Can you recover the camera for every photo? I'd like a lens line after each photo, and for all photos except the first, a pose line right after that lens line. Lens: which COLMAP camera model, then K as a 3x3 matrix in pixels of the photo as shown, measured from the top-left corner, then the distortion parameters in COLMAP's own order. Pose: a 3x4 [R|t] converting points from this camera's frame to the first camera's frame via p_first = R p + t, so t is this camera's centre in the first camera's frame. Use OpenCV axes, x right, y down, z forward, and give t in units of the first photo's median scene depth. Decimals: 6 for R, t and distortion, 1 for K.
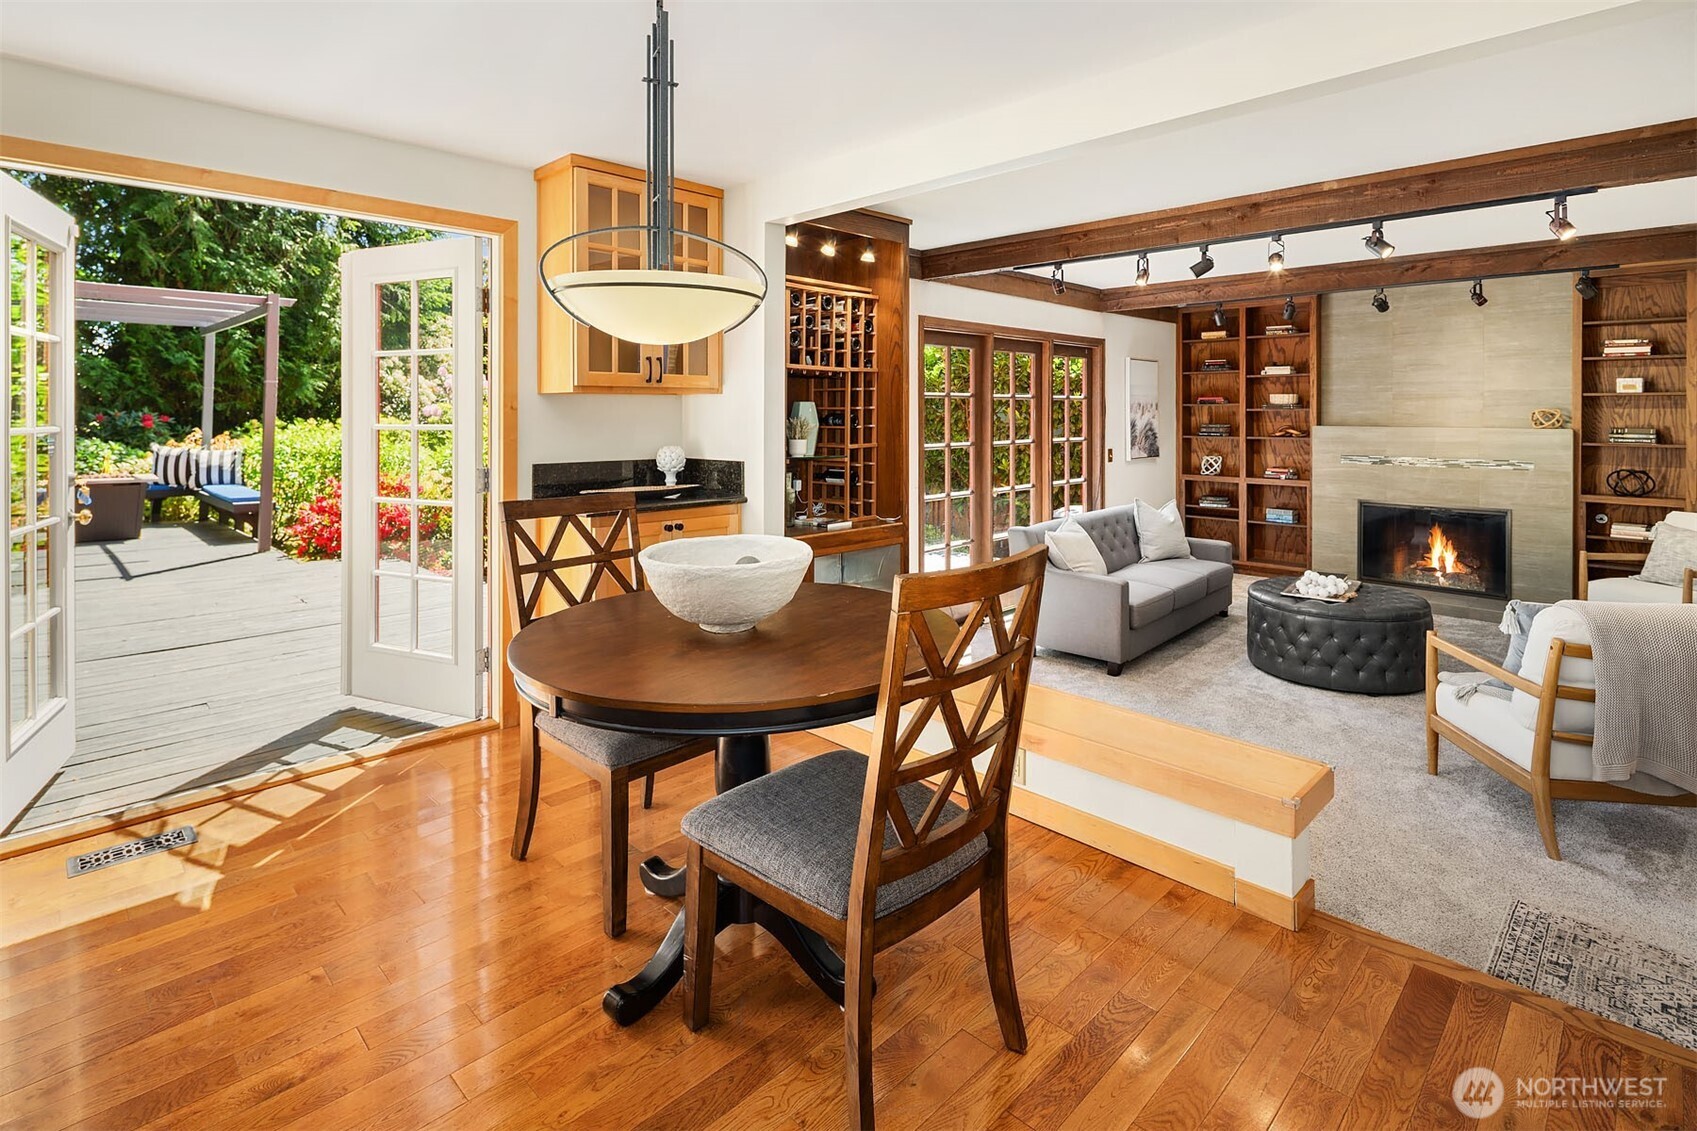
lens RADIAL K [[846.7, 0, 802.2], [0, 846.7, 402.7], [0, 0, 1]] dist [0.001905, -0.004195]
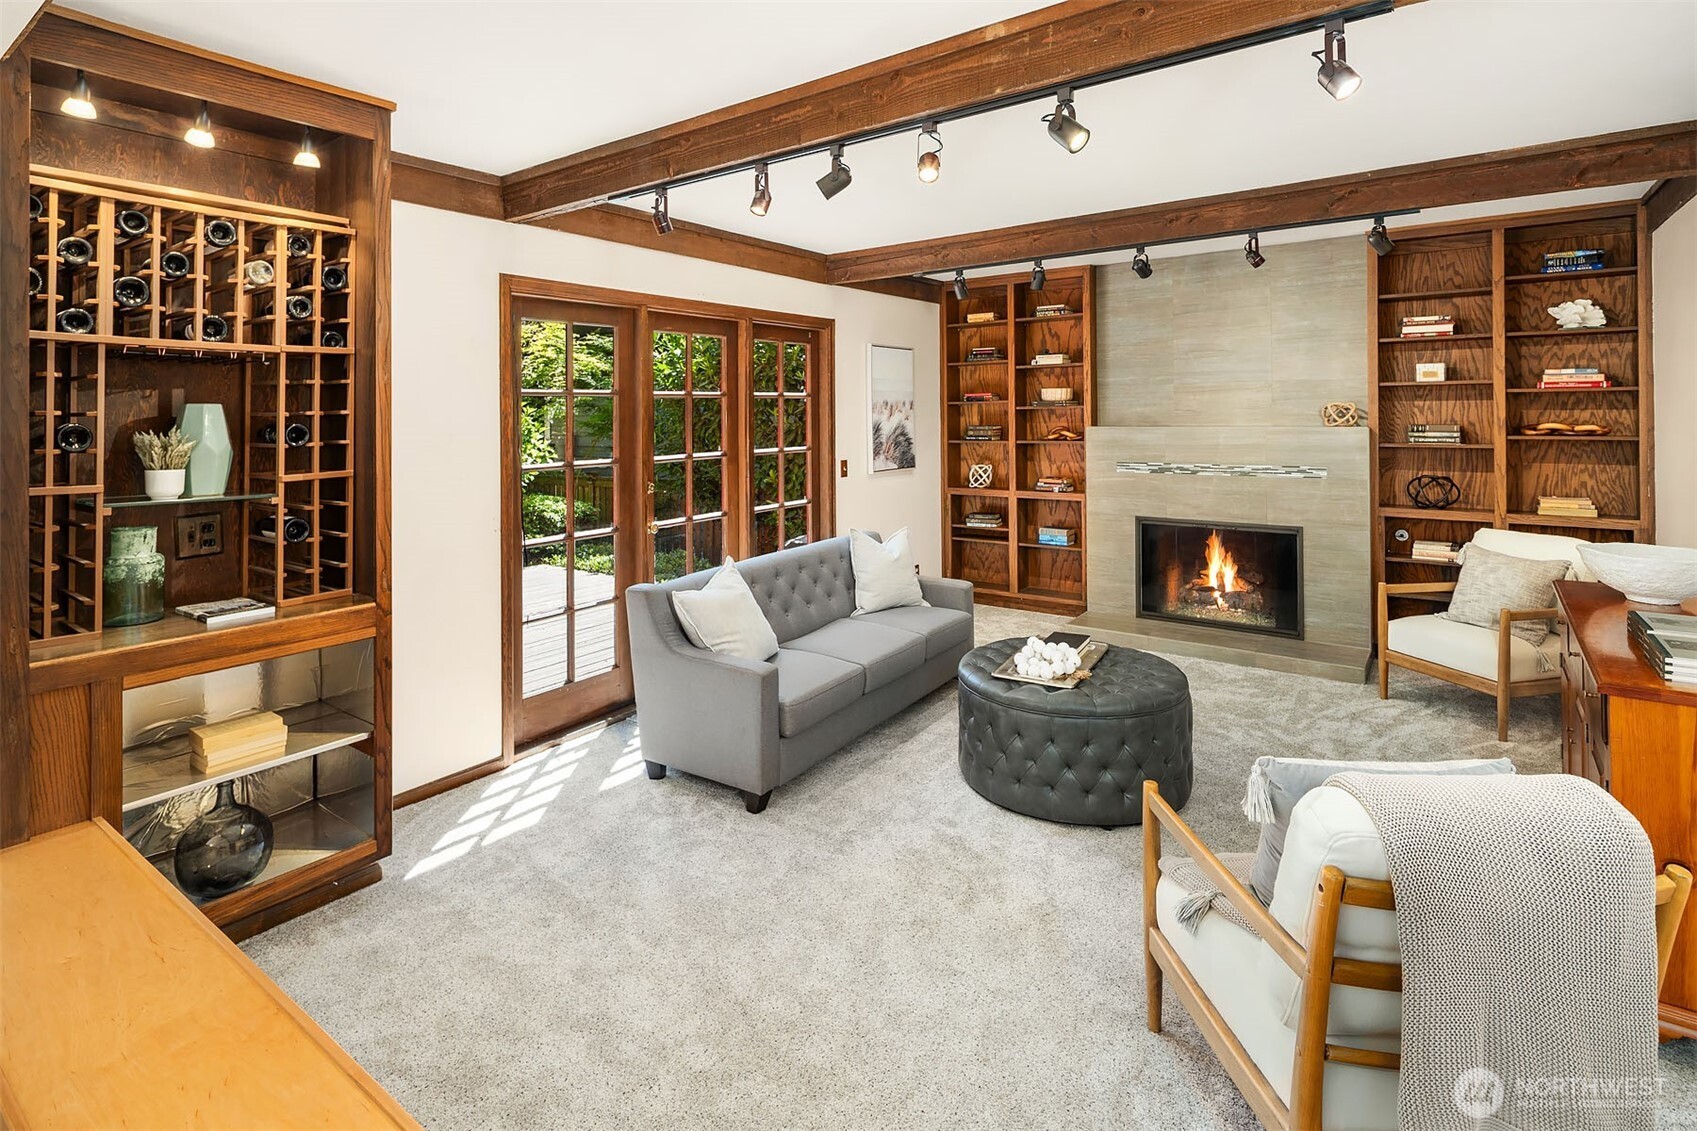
lens RADIAL K [[846.7, 0, 813.1], [0, 846.7, 402.7], [0, 0, 1]] dist [0.001905, -0.004195]
pose [[0.988304, -0.011474, 0.152062, 0.262775], [0.011905, 0.999927, -0.001927, 0.003217], [-0.152029, 0.003714, 0.988369, 0.280245]]
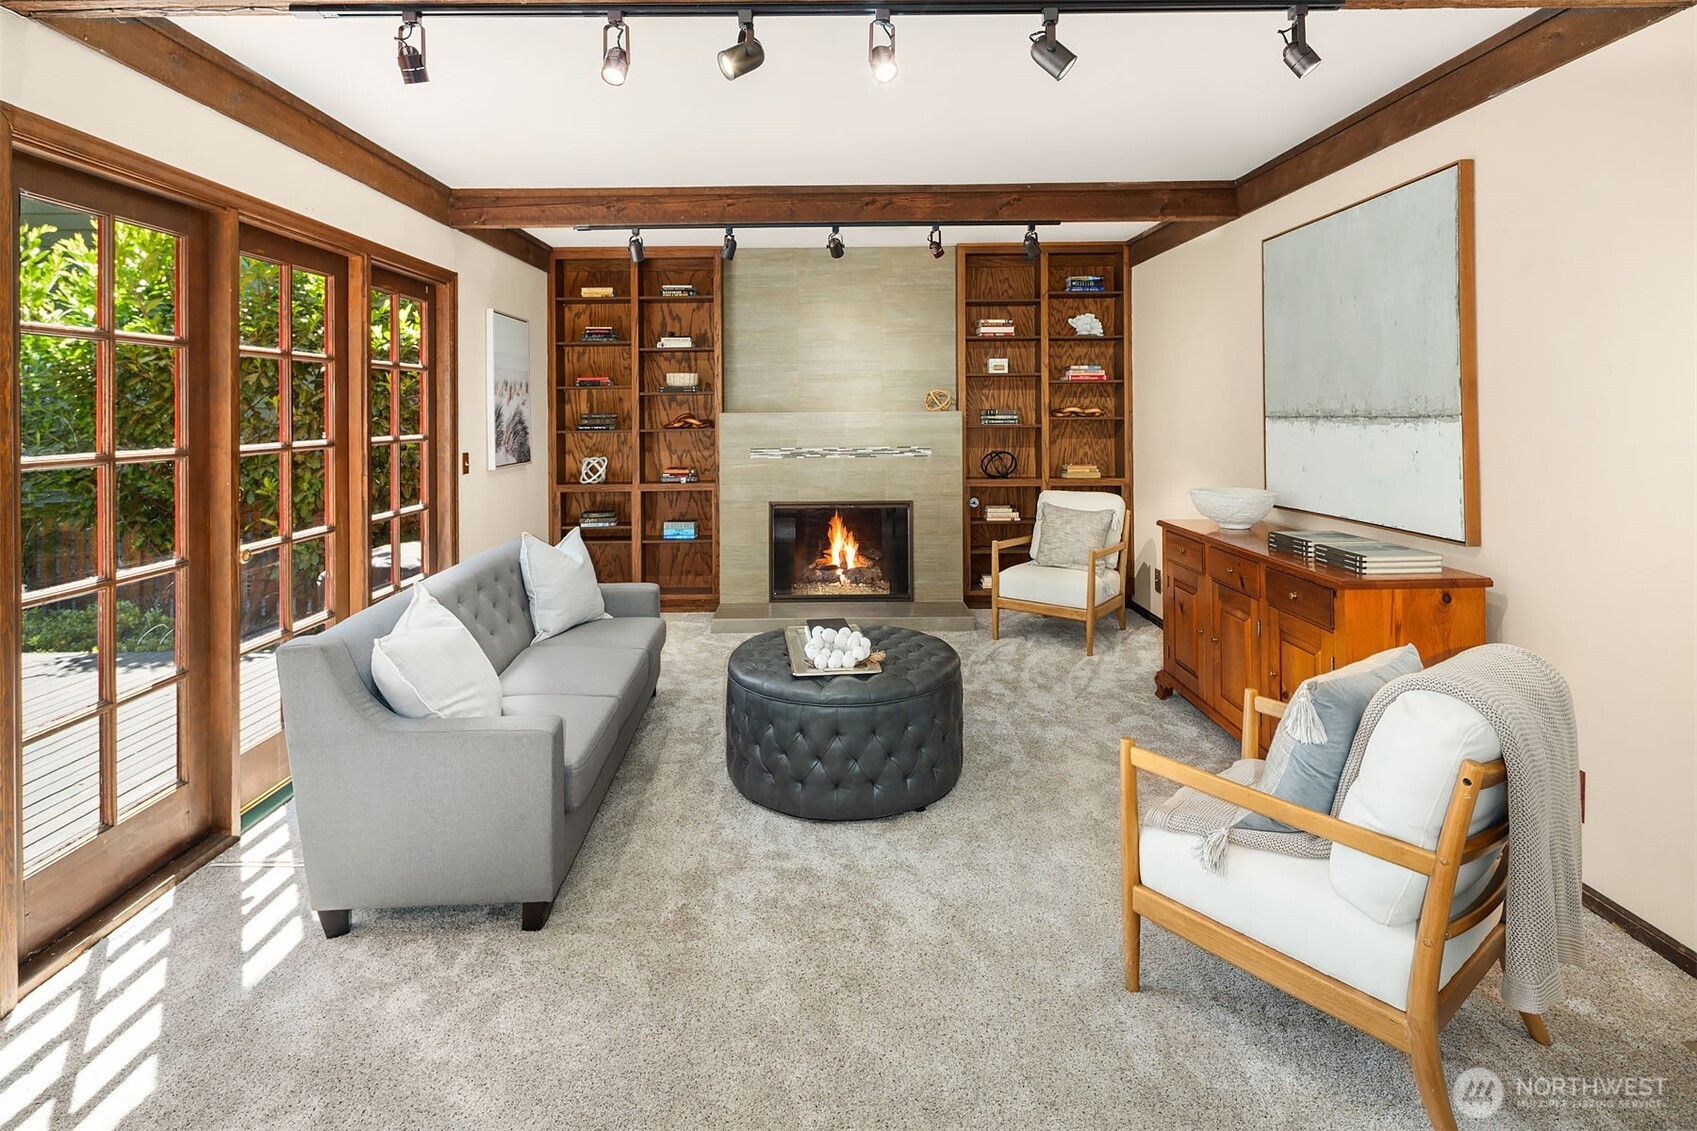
lens RADIAL K [[846.7, 0, 820.3], [0, 846.7, 411.3], [0, 0, 1]] dist [0.001905, -0.004195]
pose [[0.688155, -0.005743, 0.725541, 0.113405], [0.004044, 0.999984, 0.004080, 0.027622], [-0.725553, 0.000127, 0.688167, 0.466468]]
